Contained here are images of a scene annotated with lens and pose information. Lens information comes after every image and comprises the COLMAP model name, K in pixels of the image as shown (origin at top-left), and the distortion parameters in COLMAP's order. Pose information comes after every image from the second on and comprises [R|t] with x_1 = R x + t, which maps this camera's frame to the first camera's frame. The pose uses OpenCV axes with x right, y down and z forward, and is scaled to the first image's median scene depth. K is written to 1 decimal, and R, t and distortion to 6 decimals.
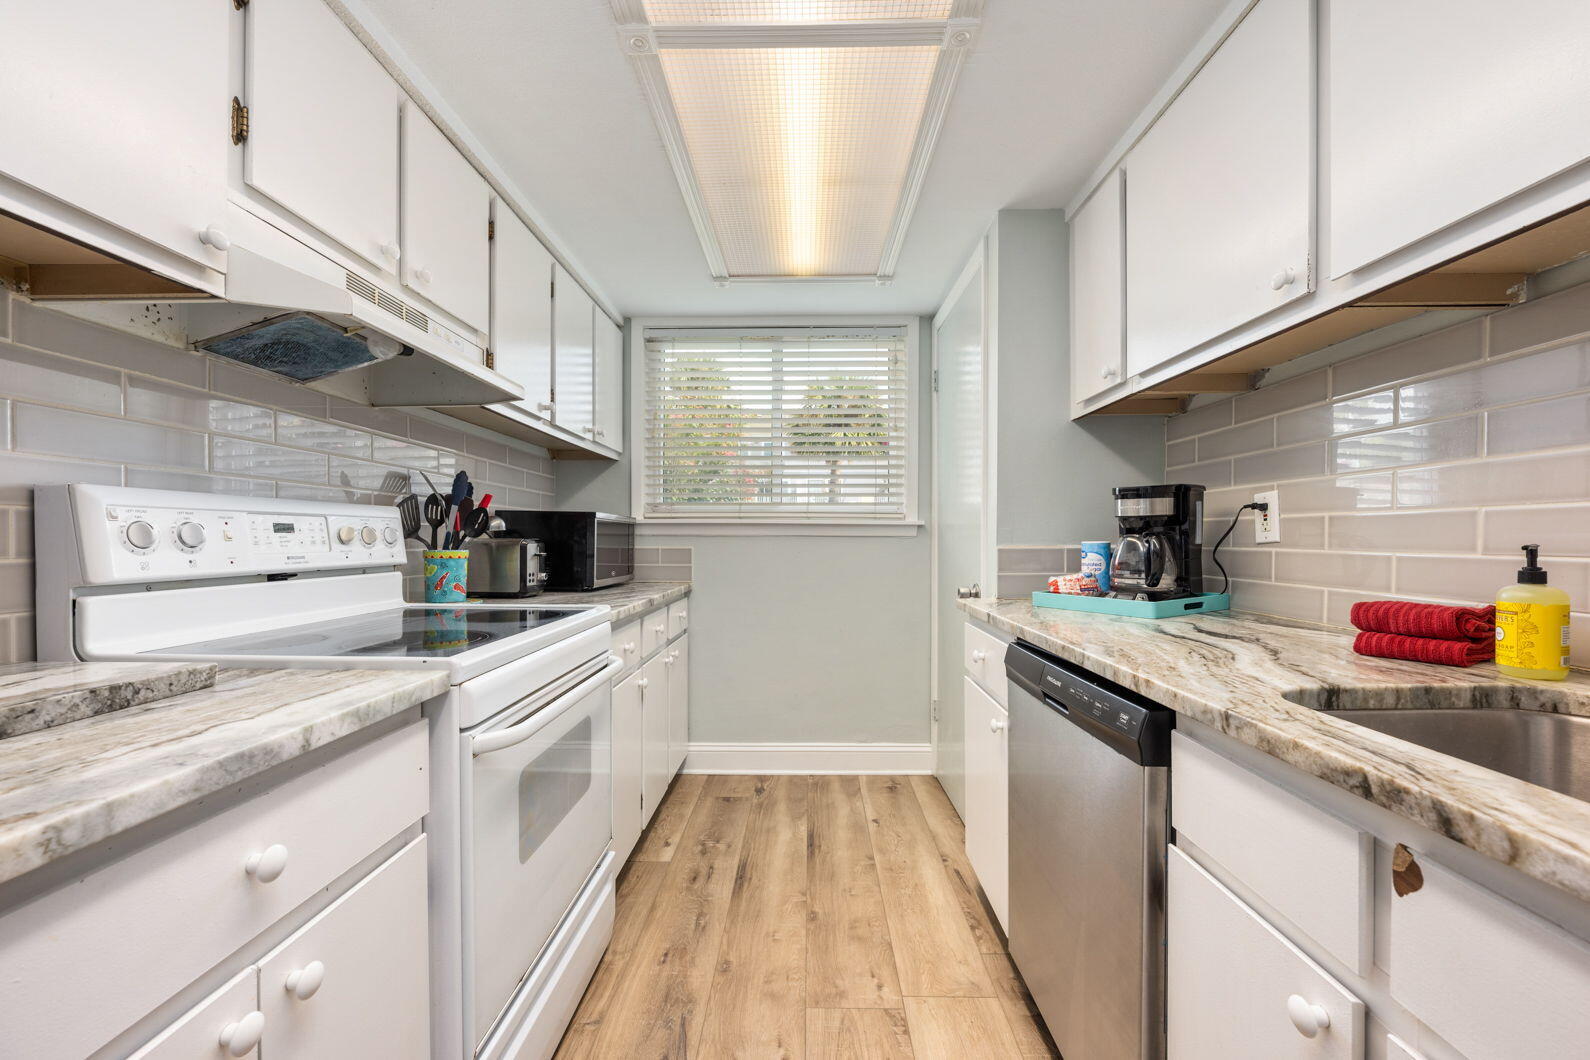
lens RADIAL K [[630.9, 0, 795.3], [0, 630.9, 541.9], [0, 0, 1]] dist [-0.005684, -0.000176]
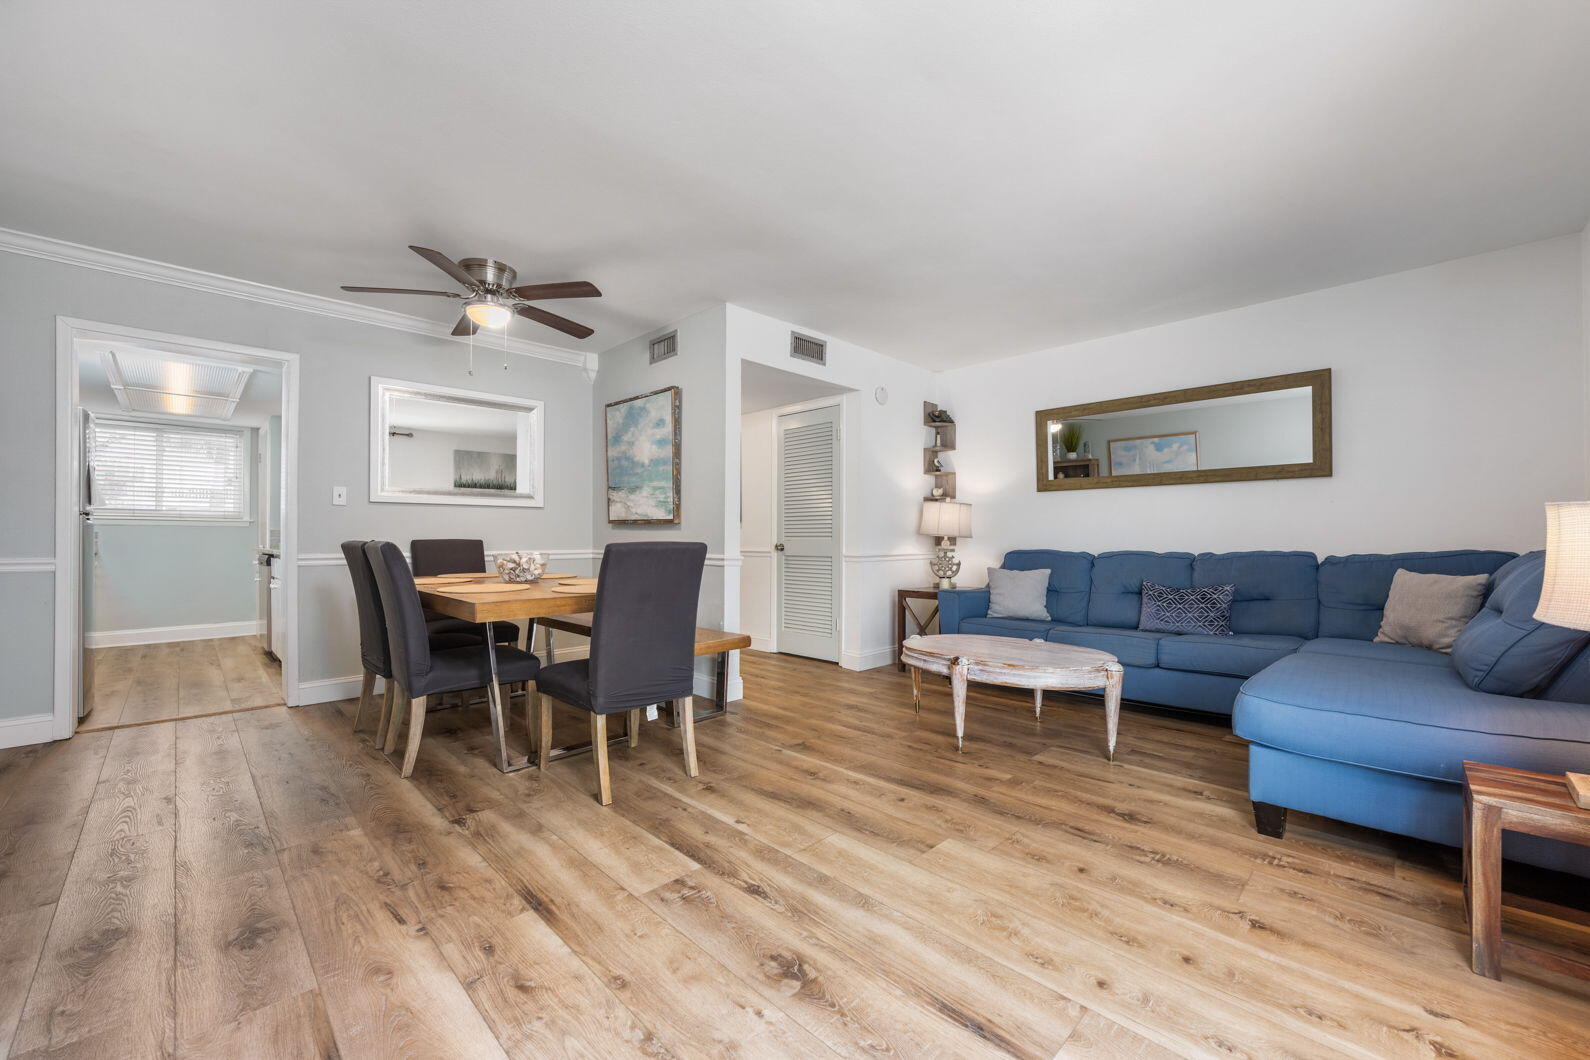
lens RADIAL K [[627.4, 0, 795.0], [0, 627.4, 530.0], [0, 0, 1]] dist [-0.000078, -0.000011]
pose [[0.699350, 0.003677, 0.714770, -0.070271], [0.008107, 0.999882, -0.013076, 0.080198], [-0.714734, 0.014940, 0.699237, -3.233057]]
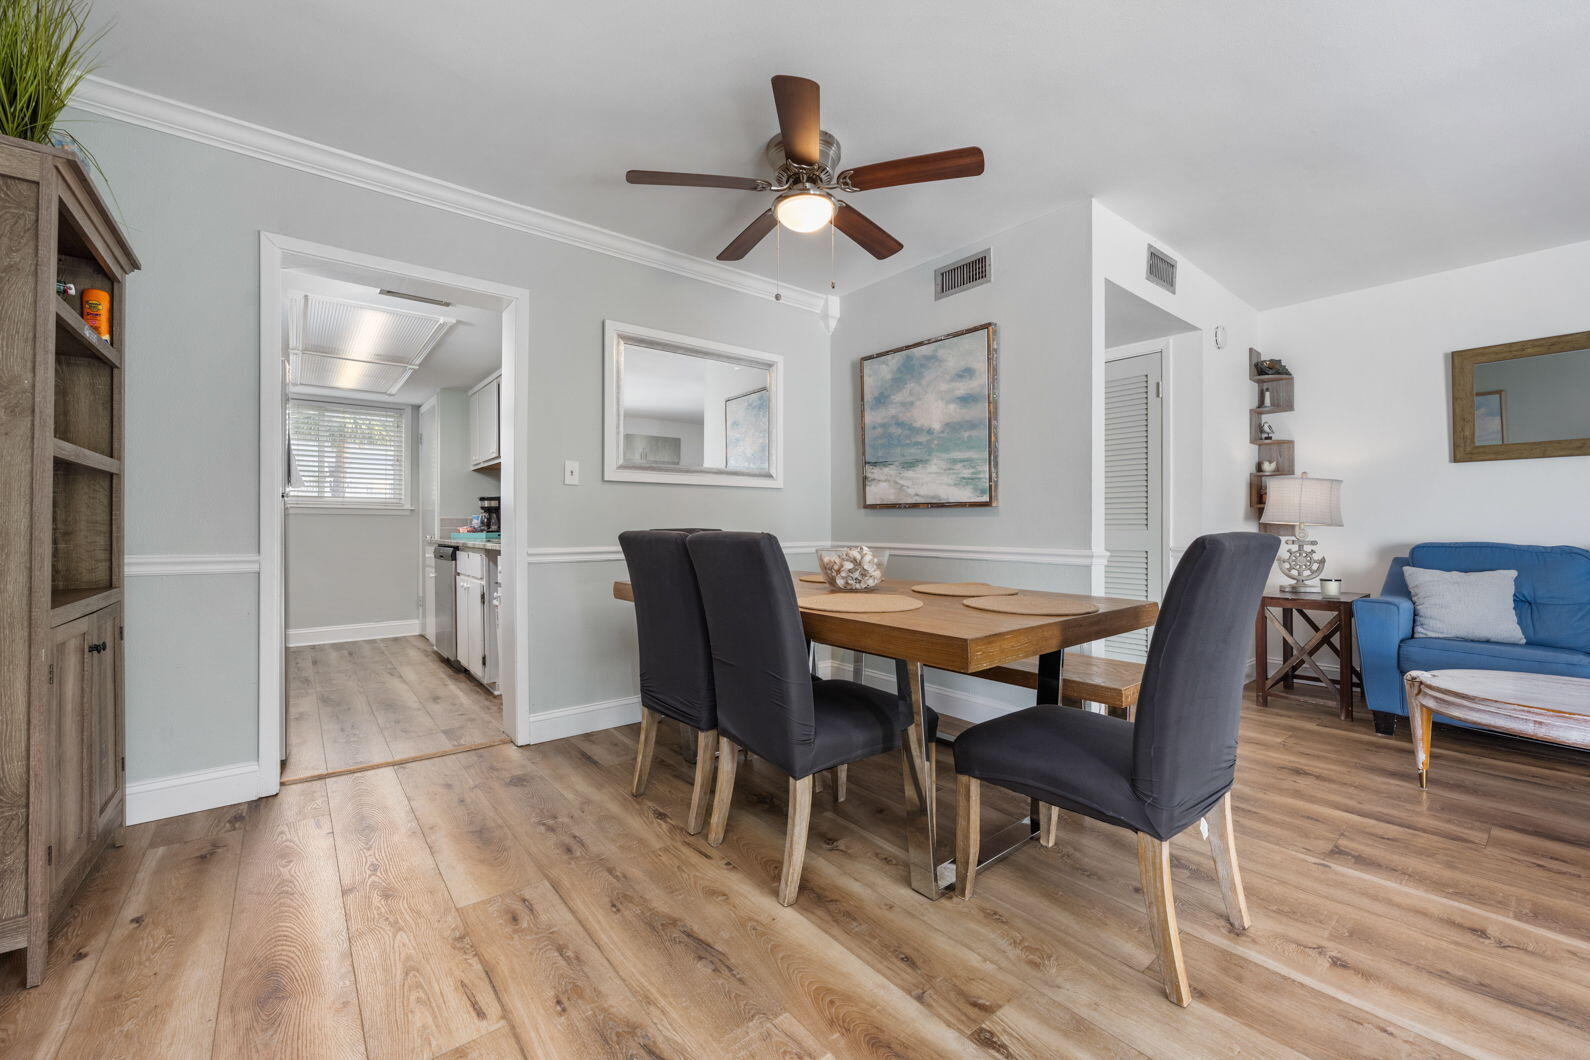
lens RADIAL K [[629.8, 0, 799.5], [0, 629.8, 520.5], [0, 0, 1]] dist [-0.002651, -0.000228]
pose [[0.763725, 0.000733, 0.645541, -0.256819], [0.009247, 0.999884, -0.012075, 0.074401], [-0.645475, 0.015192, 0.763630, -2.221043]]
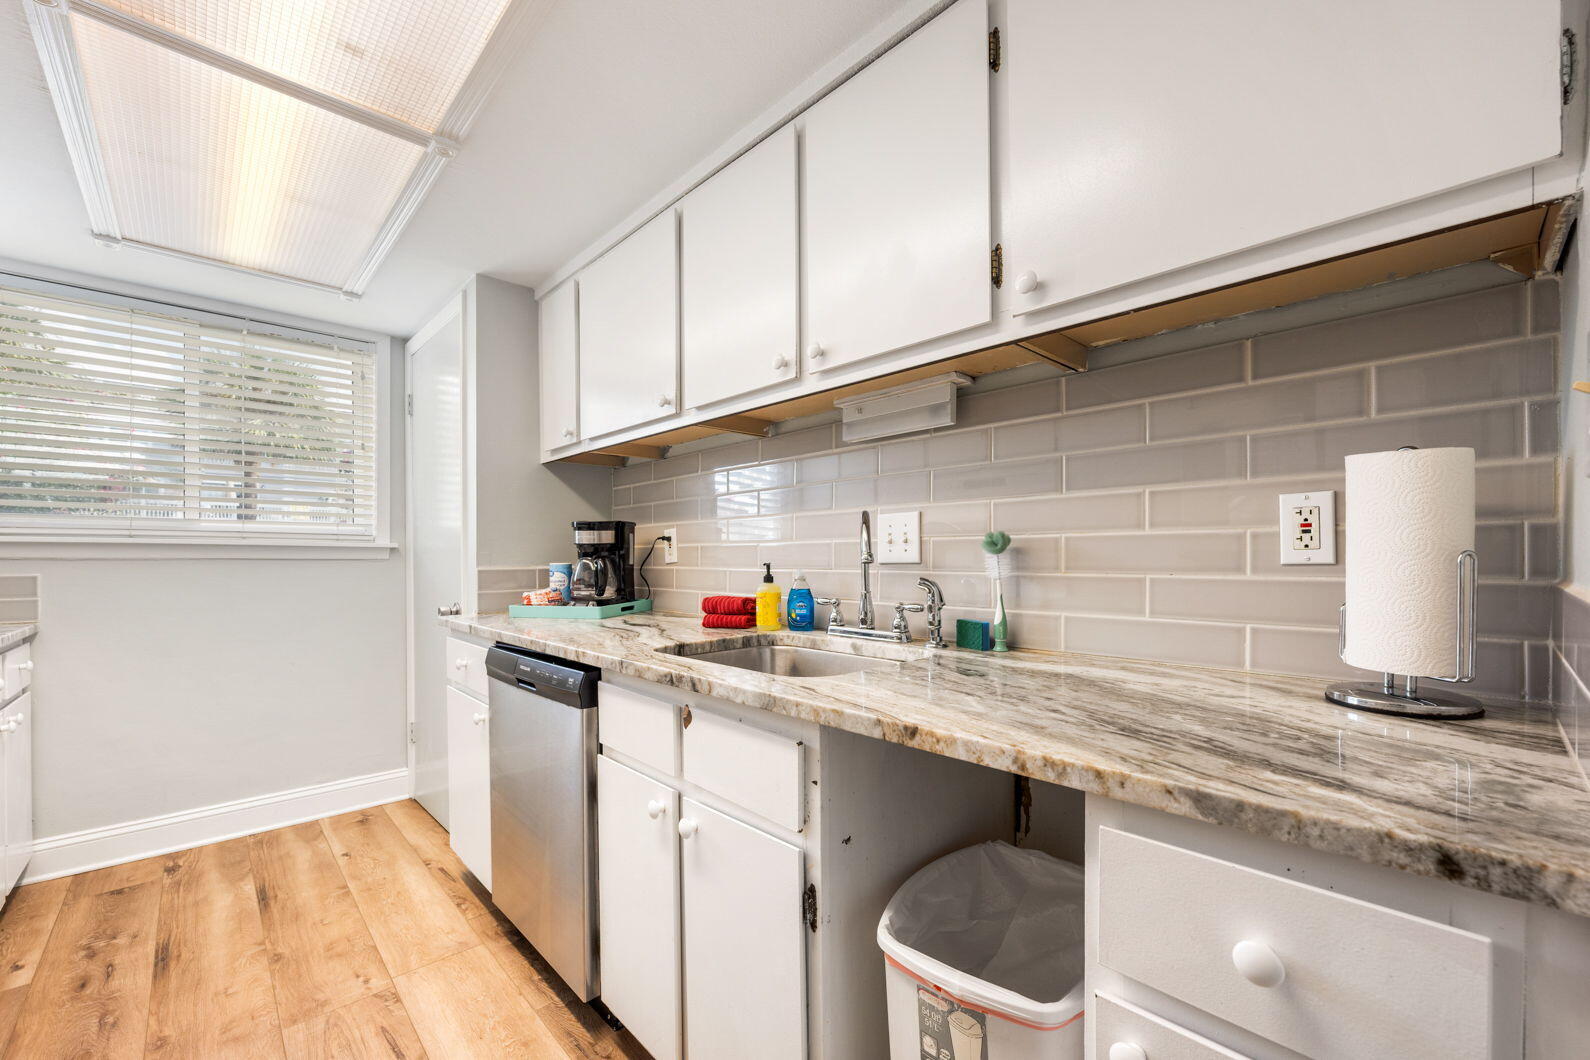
lens RADIAL K [[638.0, 0, 799.4], [0, 638.0, 566.0], [0, 0, 1]] dist [-0.003214, -0.000314]
pose [[0.709603, -0.009799, 0.704534, -0.091959], [0.007842, 0.999951, 0.006010, 0.001650], [-0.704558, 0.001260, 0.709645, -0.267807]]
